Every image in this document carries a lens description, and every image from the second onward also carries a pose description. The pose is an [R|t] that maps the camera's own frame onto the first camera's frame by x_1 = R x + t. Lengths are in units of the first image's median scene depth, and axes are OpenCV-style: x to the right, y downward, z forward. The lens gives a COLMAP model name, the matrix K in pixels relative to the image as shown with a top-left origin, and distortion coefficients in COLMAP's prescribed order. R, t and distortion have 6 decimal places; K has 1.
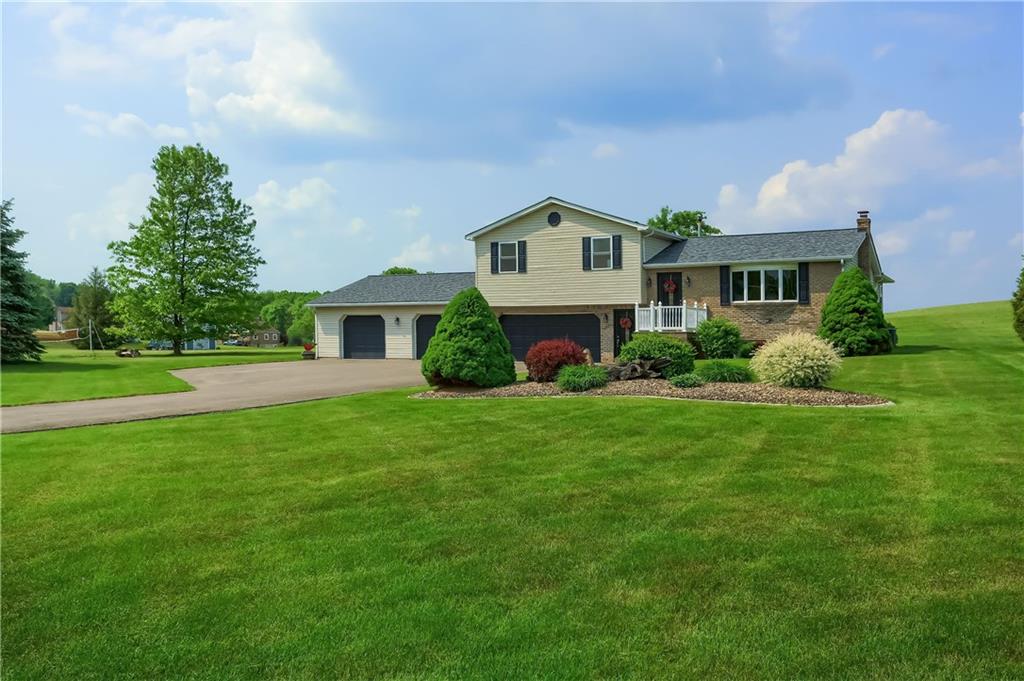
lens RADIAL K [[836.9, 0, 512.0], [0, 836.9, 340.5], [0, 0, 1]] dist [-0.010289, -0.004575]
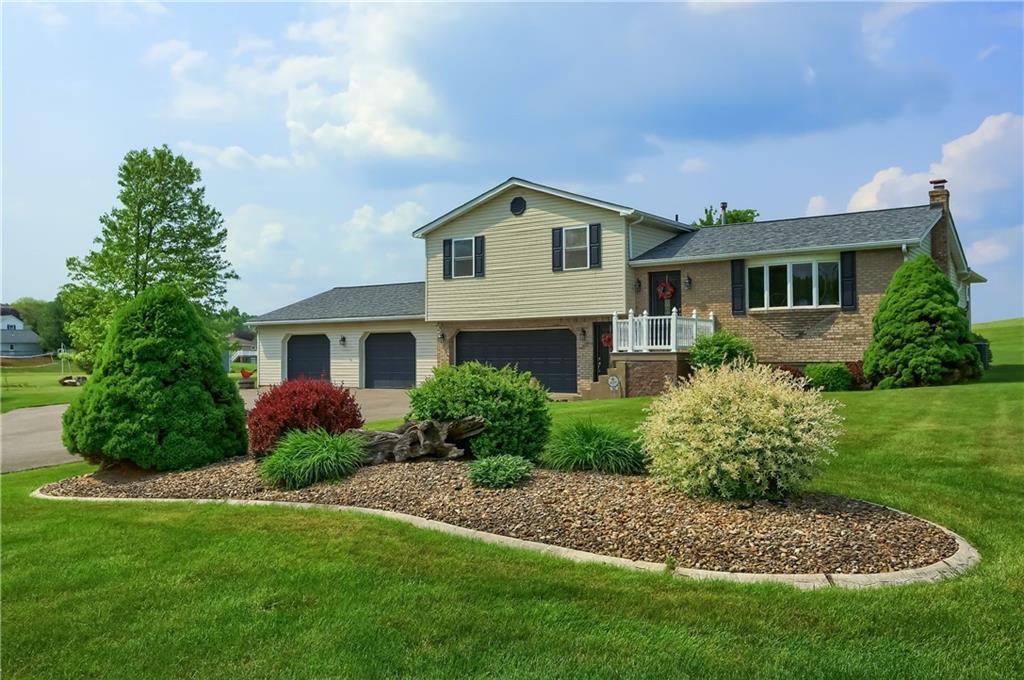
lens RADIAL K [[821.2, 0, 508.2], [0, 821.2, 350.9], [0, 0, 1]] dist [-0.019501, -0.000595]
pose [[0.993641, -0.012567, -0.111887, 0.131762], [0.011888, 0.999907, -0.006732, -0.007749], [0.111961, 0.005359, 0.993698, 0.266032]]
